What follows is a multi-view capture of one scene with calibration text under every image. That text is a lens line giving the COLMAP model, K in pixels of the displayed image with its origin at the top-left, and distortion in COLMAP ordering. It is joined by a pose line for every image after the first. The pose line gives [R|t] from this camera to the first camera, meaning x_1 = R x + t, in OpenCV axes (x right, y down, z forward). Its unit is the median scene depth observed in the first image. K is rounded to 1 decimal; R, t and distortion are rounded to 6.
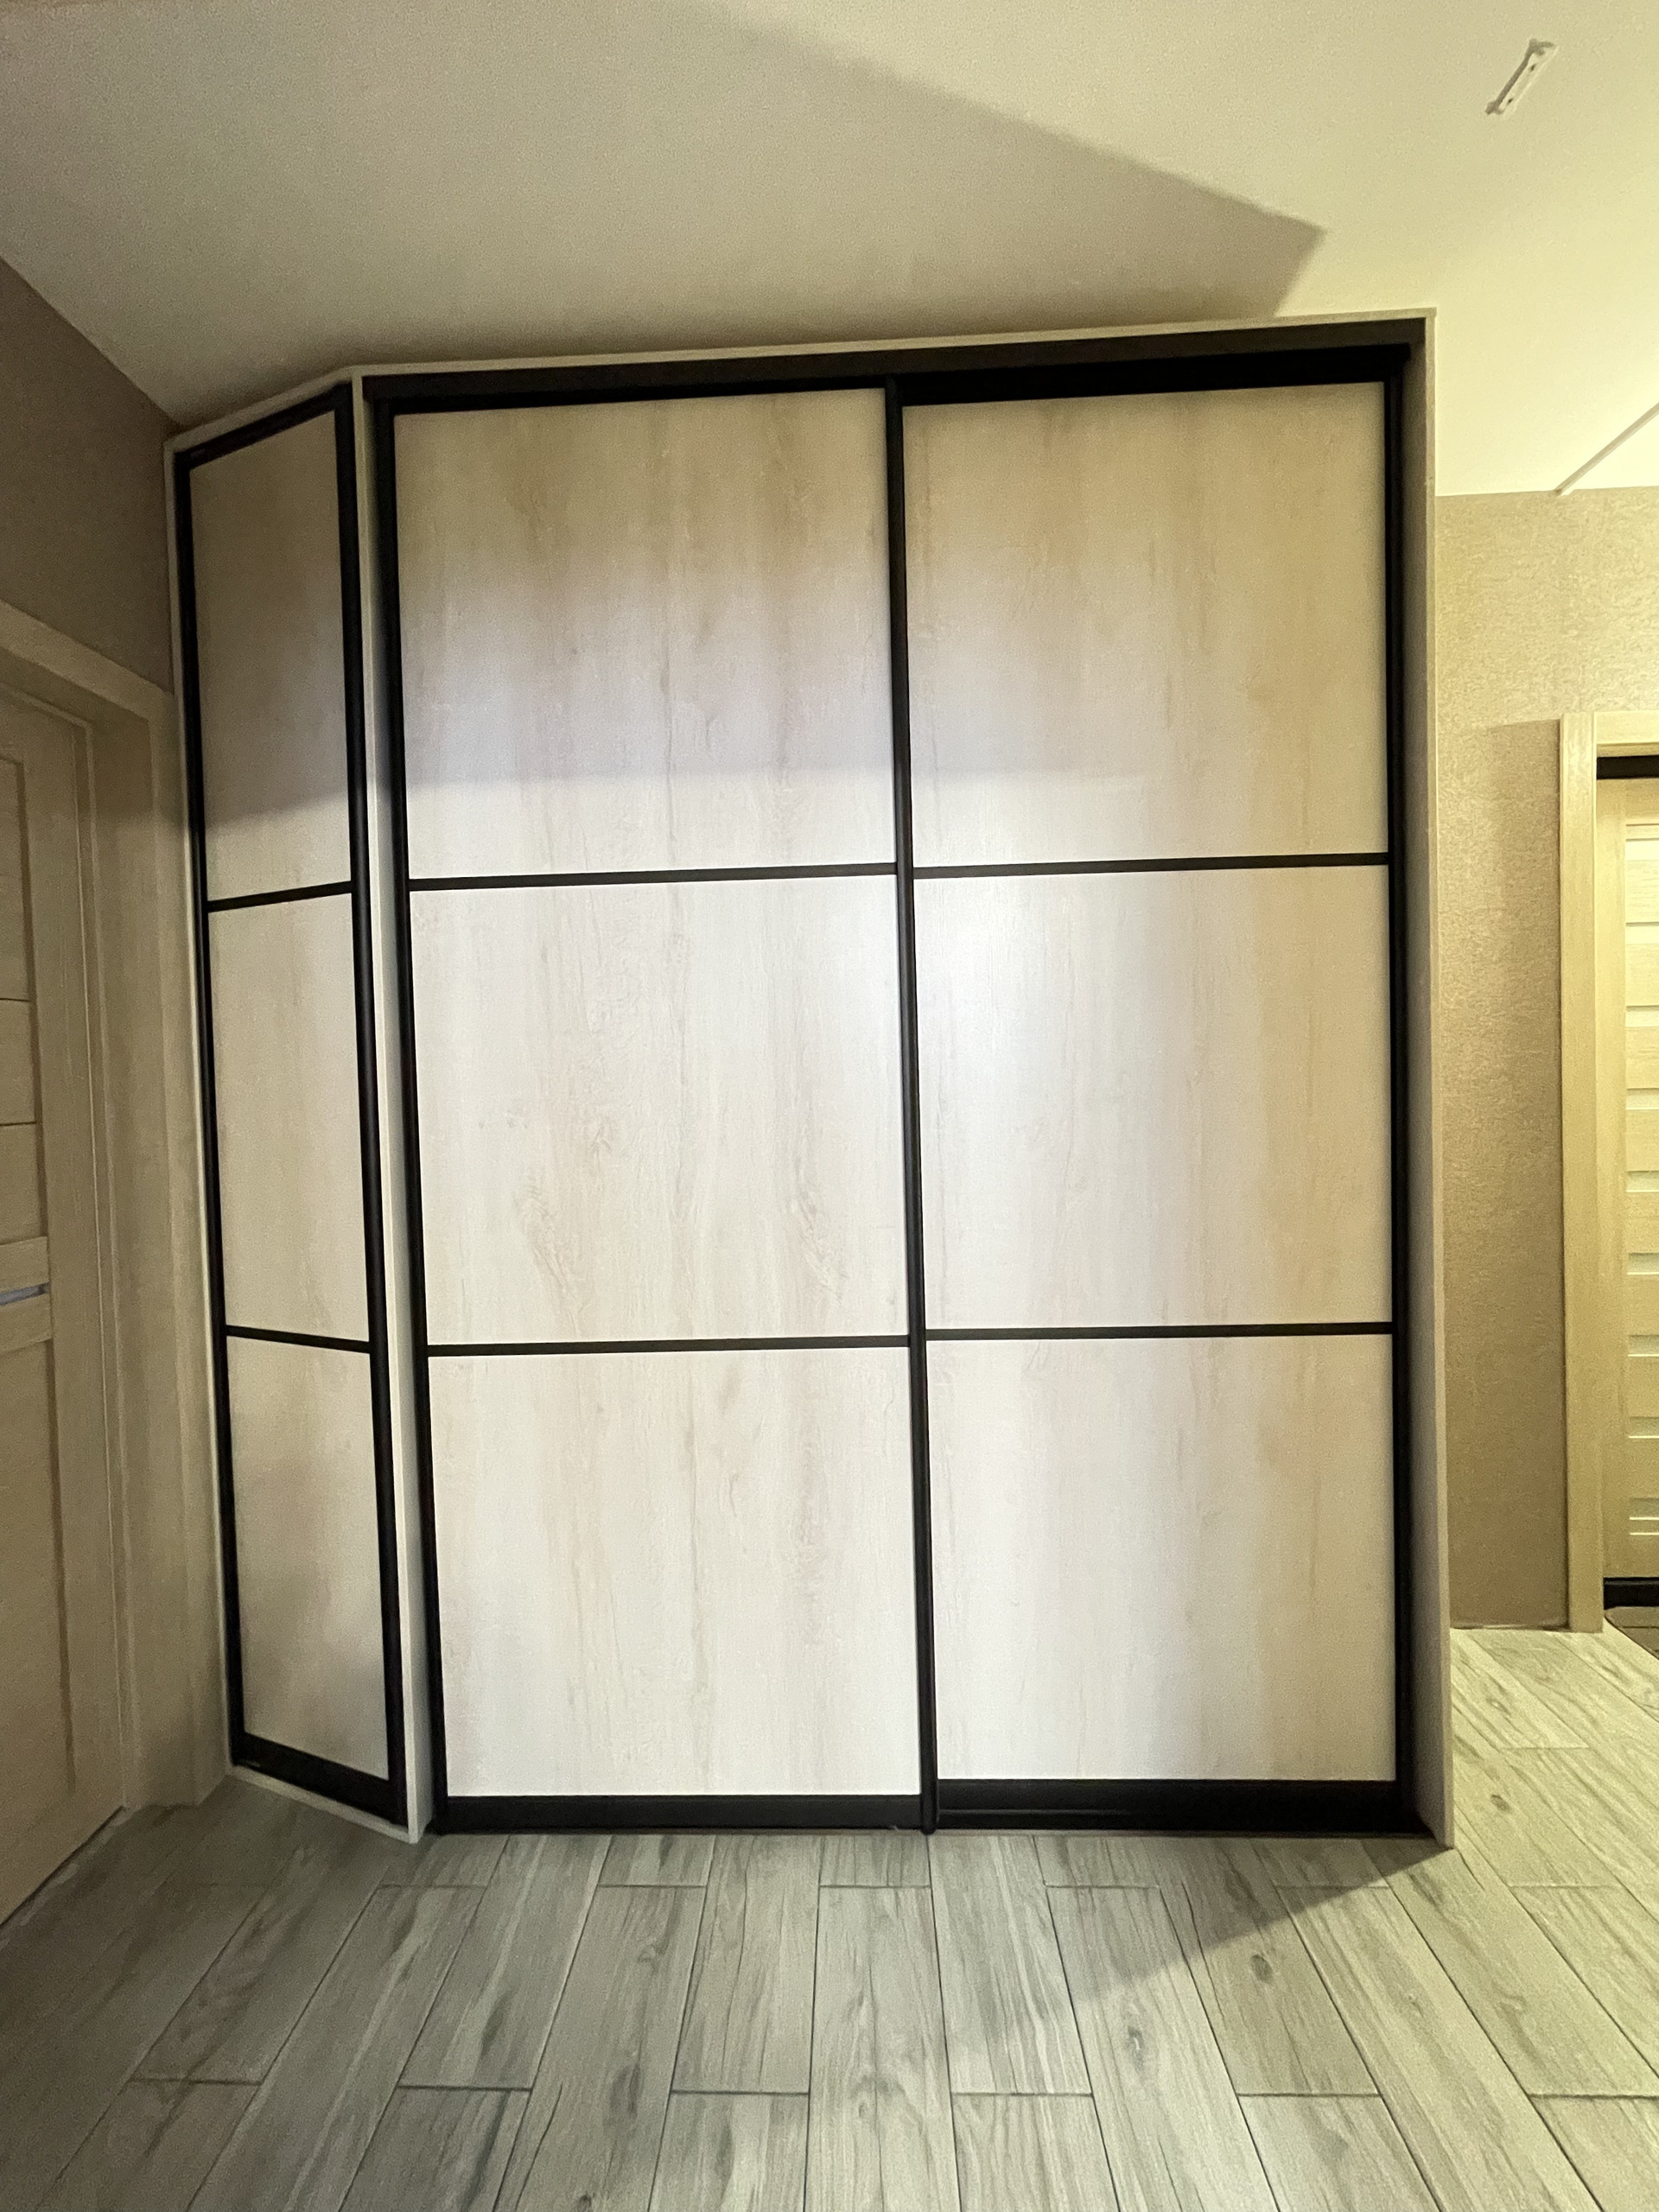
lens RADIAL K [[904.1, 0, 821.6], [0, 904.1, 1094.9], [0, 0, 1]] dist [0.000295, -0.000108]
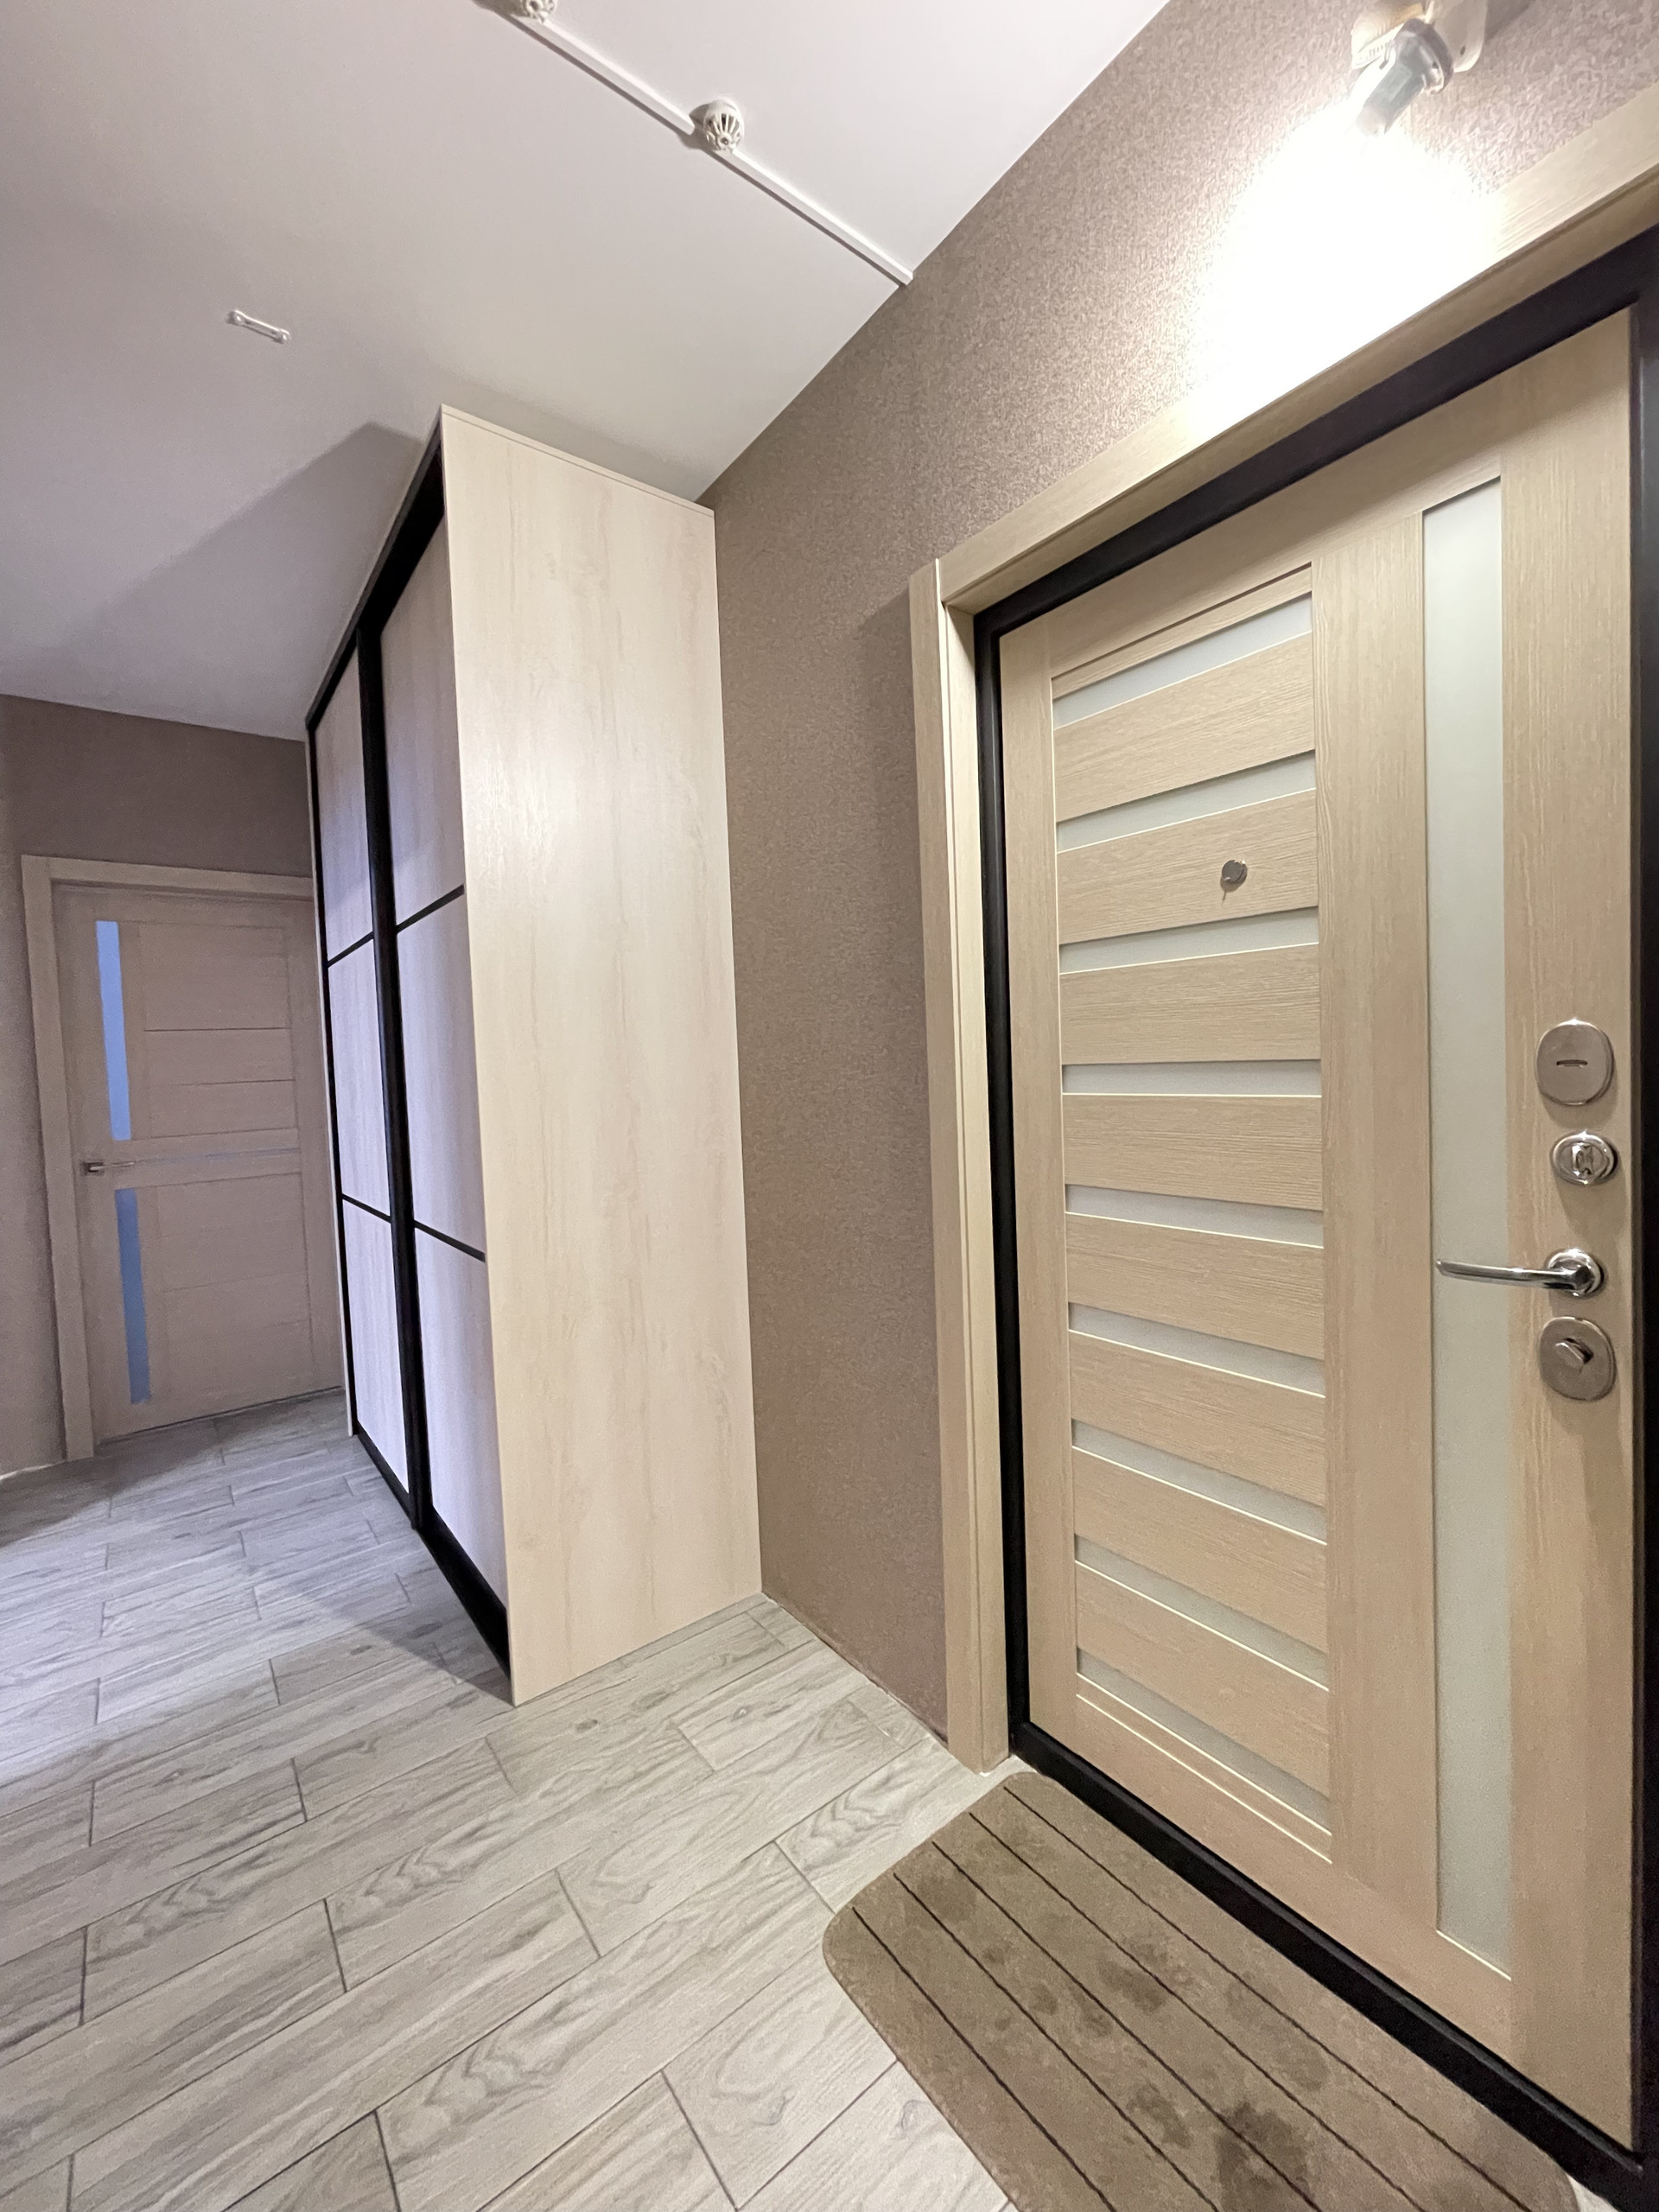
lens RADIAL K [[904.1, 0, 821.6], [0, 904.1, 1094.9], [0, 0, 1]] dist [0.000295, -0.000108]
pose [[0.611389, 0.031661, -0.790697, 2.129863], [0.075063, 0.992373, 0.097777, -0.137290], [0.787762, -0.119132, 0.604349, 0.727681]]
